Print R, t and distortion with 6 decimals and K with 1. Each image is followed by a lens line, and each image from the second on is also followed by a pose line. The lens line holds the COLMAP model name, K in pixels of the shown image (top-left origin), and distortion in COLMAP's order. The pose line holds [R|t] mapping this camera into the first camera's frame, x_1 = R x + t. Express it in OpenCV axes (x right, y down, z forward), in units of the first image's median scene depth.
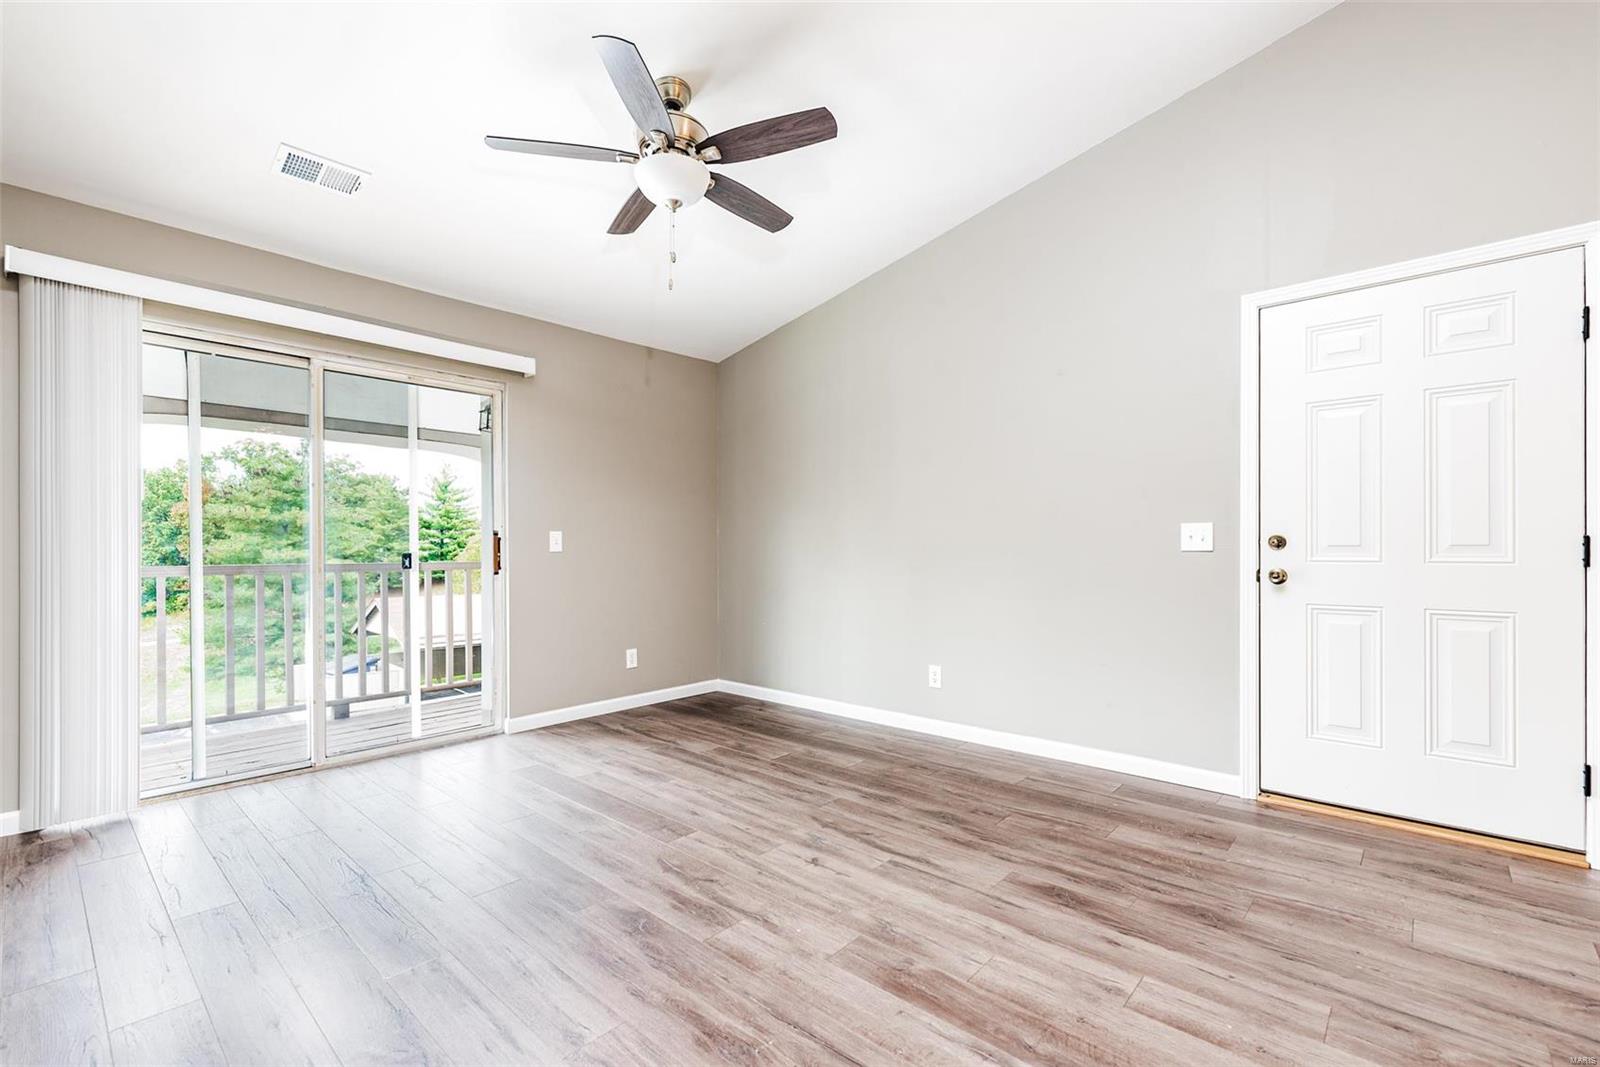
lens RADIAL K [[698.4, 0, 804.8], [0, 698.4, 549.3], [0, 0, 1]] dist [-0.000245, -0.000265]
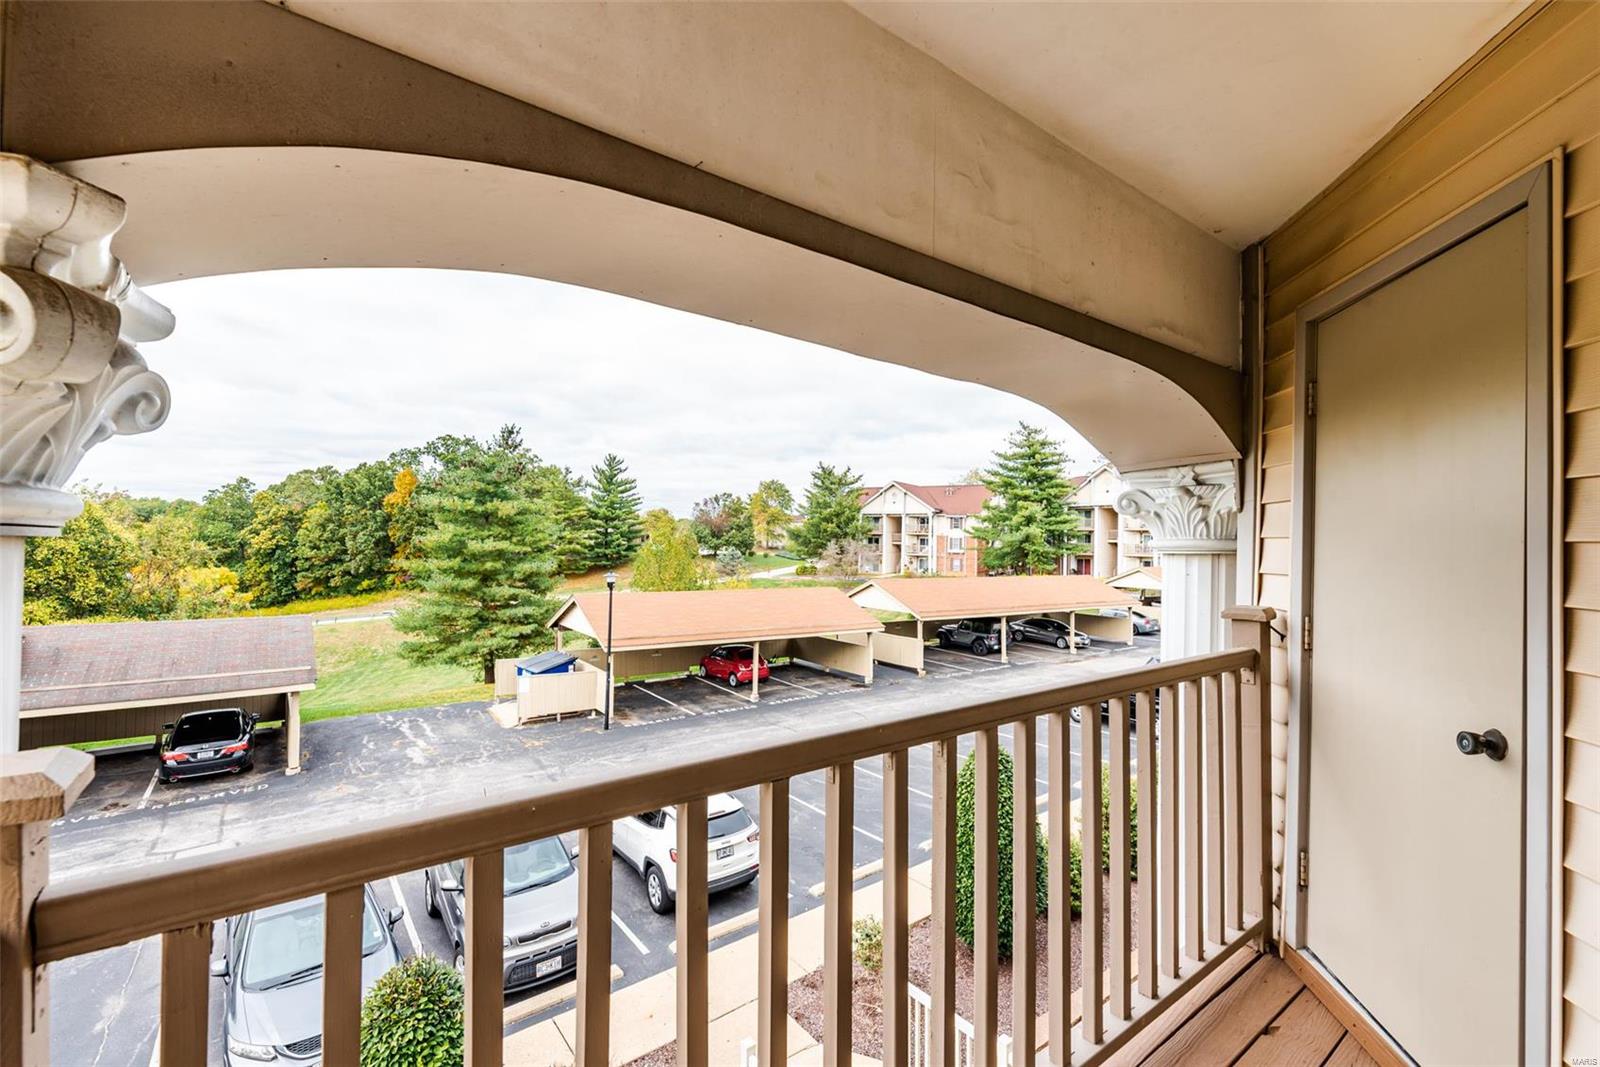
lens RADIAL K [[698.4, 0, 799.7], [0, 698.4, 531.6], [0, 0, 1]] dist [-0.000245, -0.000265]
pose [[0.980532, 0.014011, -0.195861, -0.093811], [-0.016765, 0.999782, -0.012411, -0.006802], [0.195644, 0.015453, 0.980553, 0.089357]]
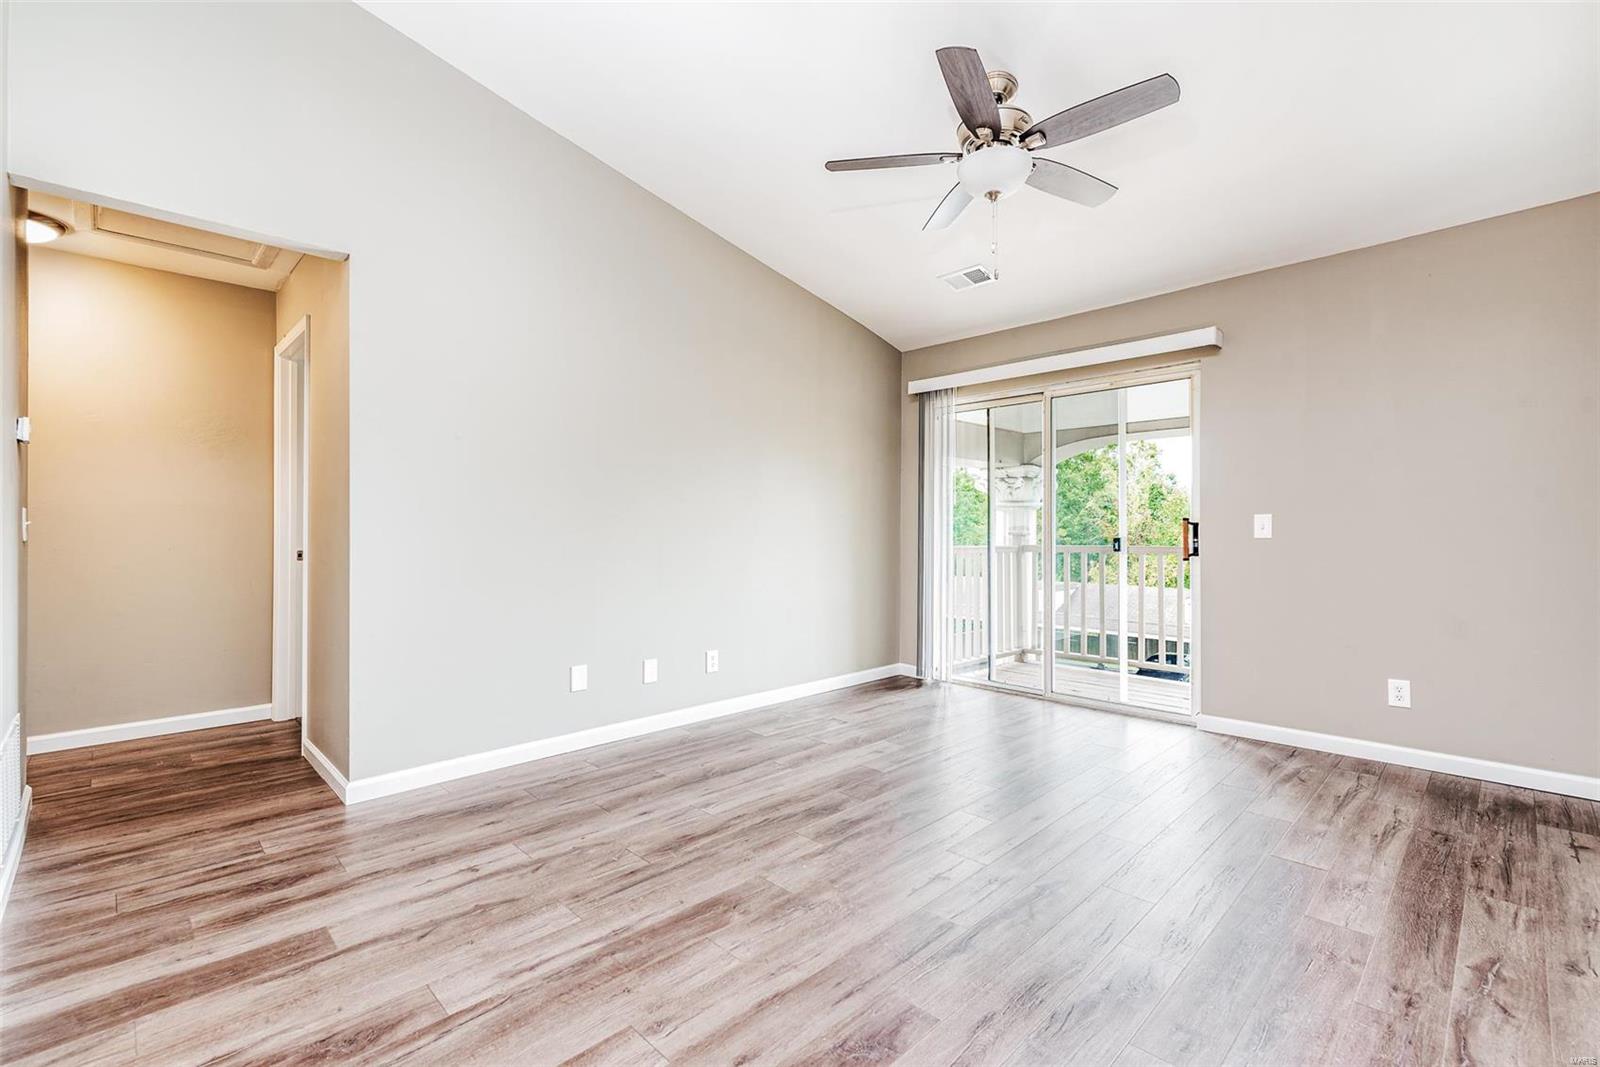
lens RADIAL K [[698.4, 0, 802.2], [0, 698.4, 528.4], [0, 0, 1]] dist [-0.000245, -0.000265]
pose [[-0.059750, -0.003306, -0.998208, 0.609304], [-0.003937, 0.999988, -0.003076, -0.004149], [0.998206, 0.003746, -0.059762, 0.567097]]
